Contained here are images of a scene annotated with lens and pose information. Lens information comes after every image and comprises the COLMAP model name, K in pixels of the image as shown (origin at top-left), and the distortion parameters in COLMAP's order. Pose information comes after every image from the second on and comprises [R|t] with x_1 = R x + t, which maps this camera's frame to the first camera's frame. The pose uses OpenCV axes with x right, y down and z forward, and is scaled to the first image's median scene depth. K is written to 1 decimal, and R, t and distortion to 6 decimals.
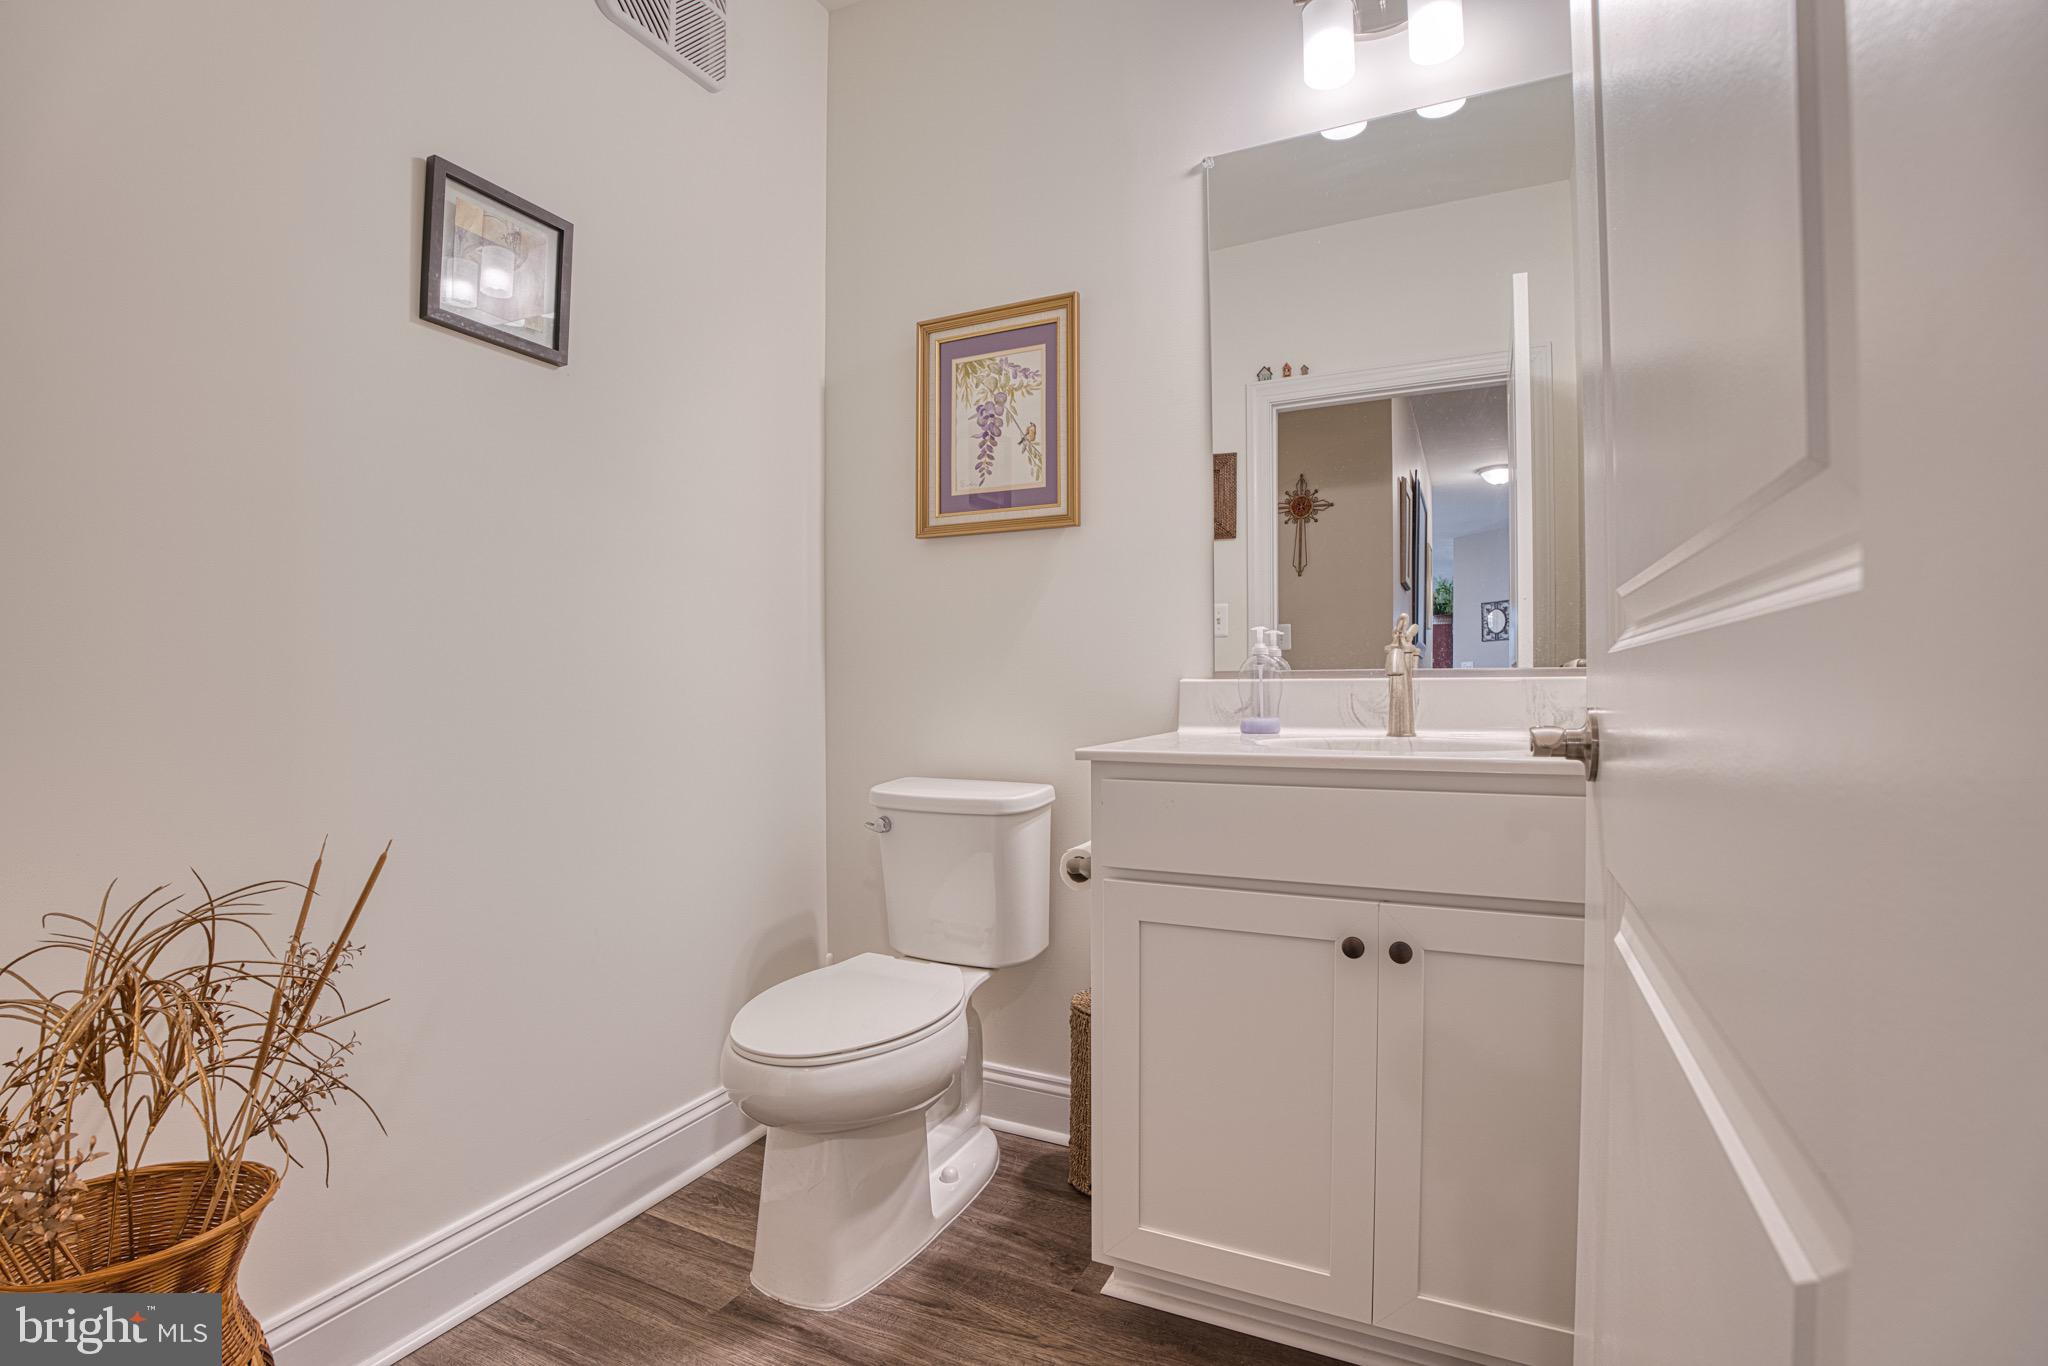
lens RADIAL K [[950.0, 0, 1017.1], [0, 950.0, 687.9], [0, 0, 1]] dist [-0.078458, 0.034414]
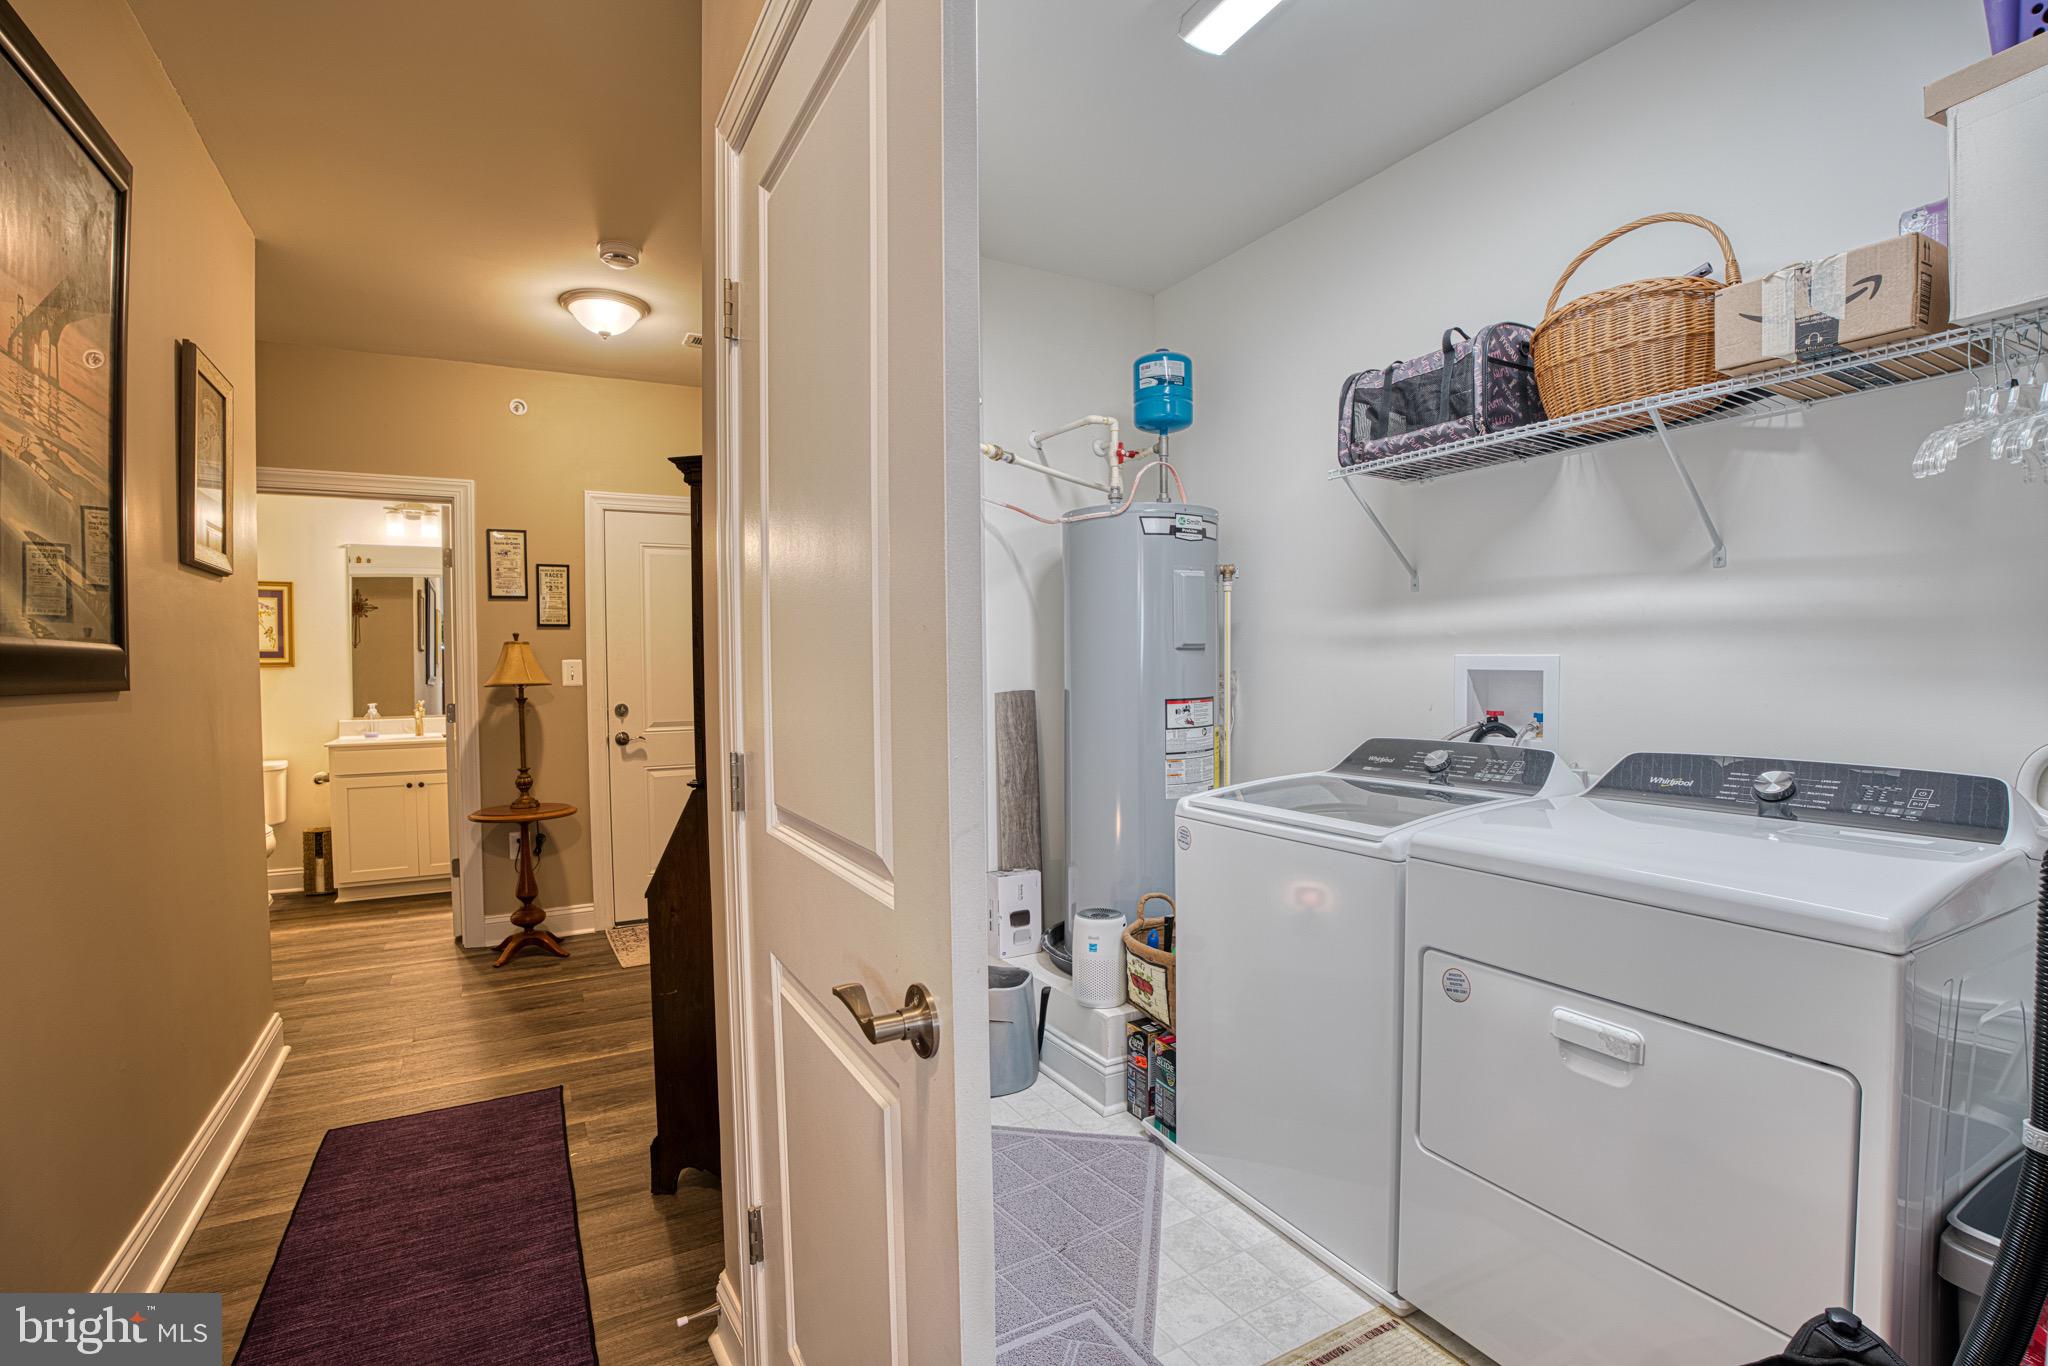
lens RADIAL K [[950.0, 0, 1017.1], [0, 950.0, 687.9], [0, 0, 1]] dist [-0.078458, 0.034414]
pose [[0.572171, -0.018414, 0.819928, -0.920571], [0.014375, 0.999820, 0.012422, -0.110665], [-0.820008, 0.004679, 0.572332, -2.262839]]
